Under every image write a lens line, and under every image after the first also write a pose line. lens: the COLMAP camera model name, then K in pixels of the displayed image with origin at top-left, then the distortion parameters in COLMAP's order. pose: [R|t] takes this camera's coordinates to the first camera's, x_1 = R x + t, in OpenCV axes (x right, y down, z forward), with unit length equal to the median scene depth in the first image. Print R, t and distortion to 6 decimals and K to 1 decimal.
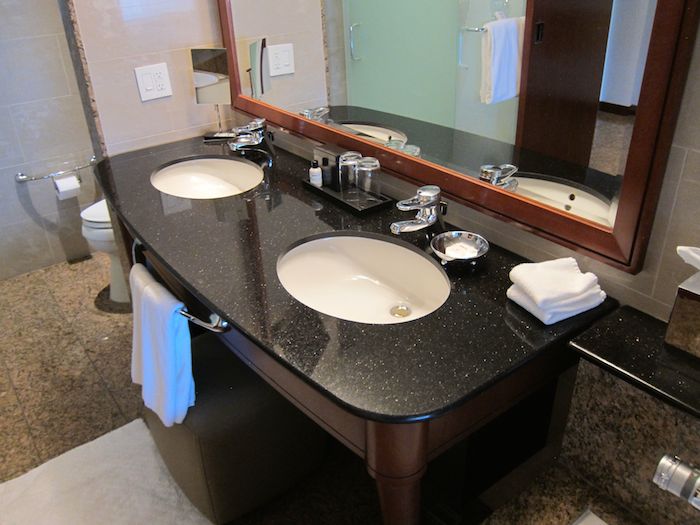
lens RADIAL K [[583.6, 0, 346.2], [0, 583.6, 261.5], [0, 0, 1]] dist [-0.058456, 0.025893]
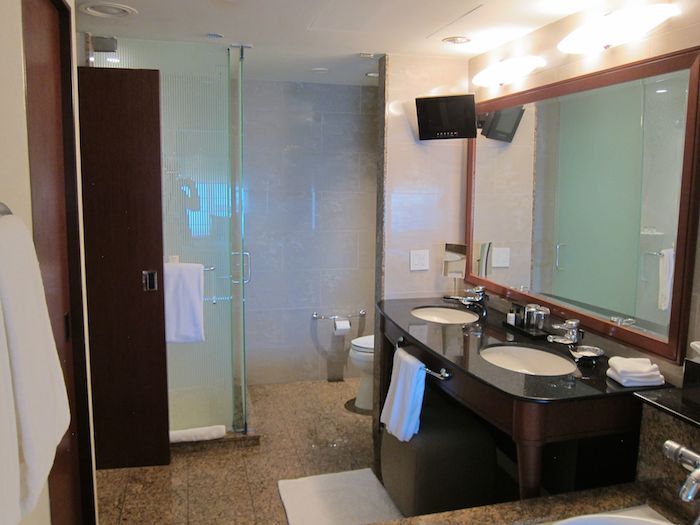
lens RADIAL K [[583.6, 0, 351.5], [0, 583.6, 262.7], [0, 0, 1]] dist [-0.058456, 0.025893]
pose [[0.927754, 0.092695, -0.361497, 0.093737], [-0.215534, 0.923866, -0.316254, 0.280551], [0.304660, 0.371321, 0.877099, -0.546085]]
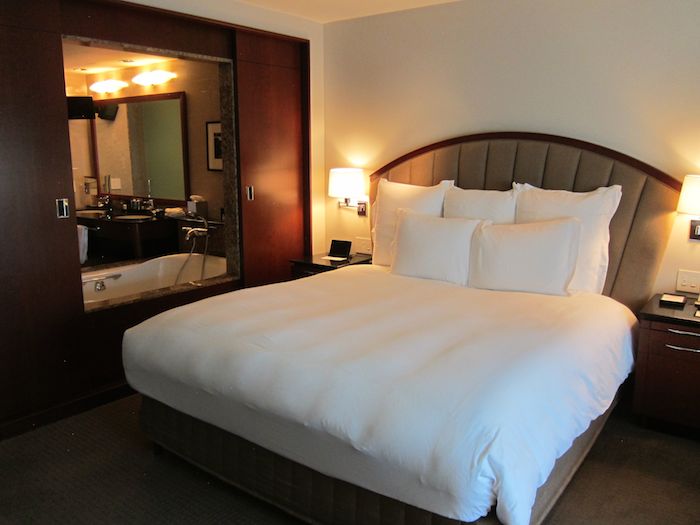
lens RADIAL K [[583.6, 0, 348.7], [0, 583.6, 266.1], [0, 0, 1]] dist [-0.058456, 0.025893]
pose [[0.964689, -0.018155, 0.262765, 0.281871], [0.098133, 0.950569, -0.294598, 1.166240], [-0.244428, 0.309982, 0.918785, -2.079803]]
